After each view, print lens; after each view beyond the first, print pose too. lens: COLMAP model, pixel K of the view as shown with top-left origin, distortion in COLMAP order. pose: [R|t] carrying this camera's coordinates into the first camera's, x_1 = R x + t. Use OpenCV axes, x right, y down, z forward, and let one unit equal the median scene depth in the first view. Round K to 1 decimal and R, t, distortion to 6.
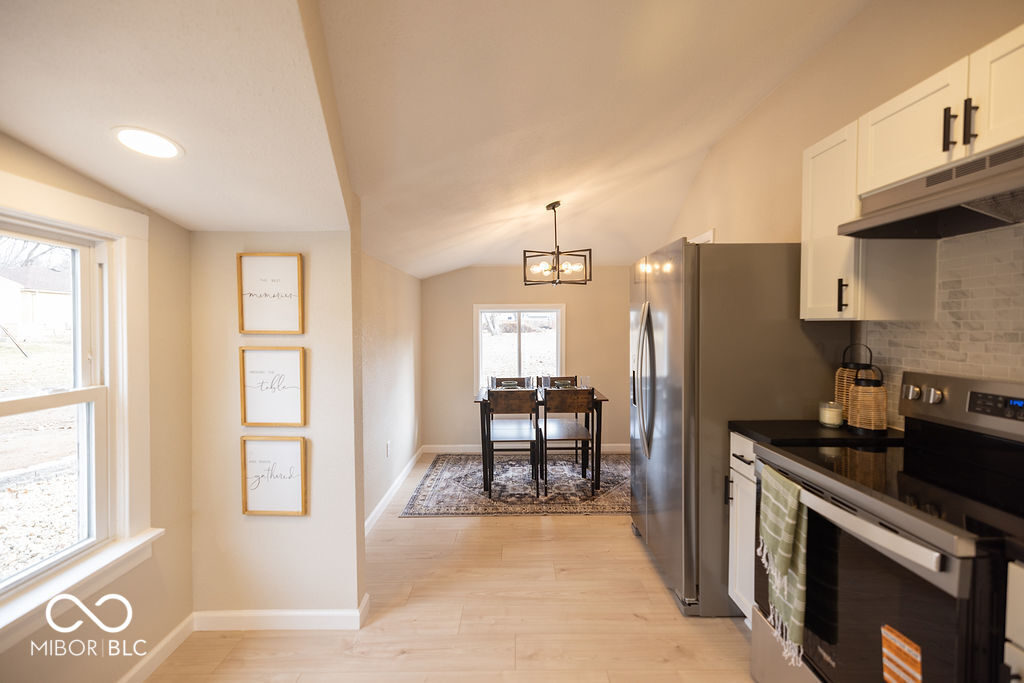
lens RADIAL K [[445.6, 0, 510.2], [0, 445.6, 337.2], [0, 0, 1]] dist [0.001422, 0.000603]
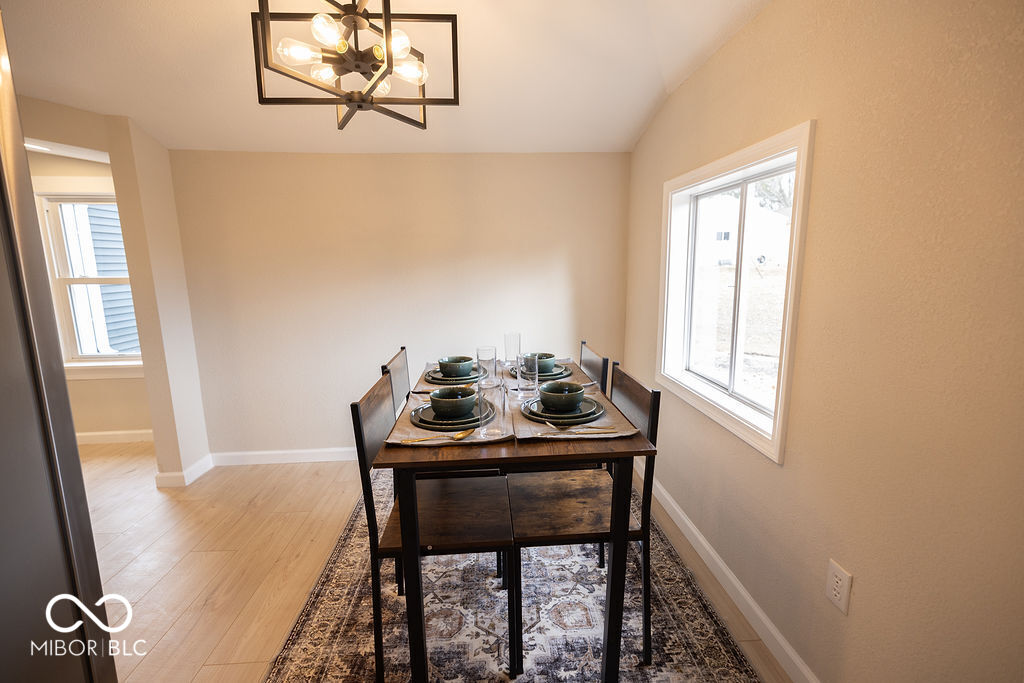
lens RADIAL K [[439.2, 0, 497.9], [0, 439.2, 337.0], [0, 0, 1]] dist [0.001939, 0.000315]
pose [[0.053289, 0.170251, -0.983959, 0.519125], [-0.007302, 0.985399, 0.170105, 0.016182], [0.998552, -0.001880, 0.053754, 1.137002]]
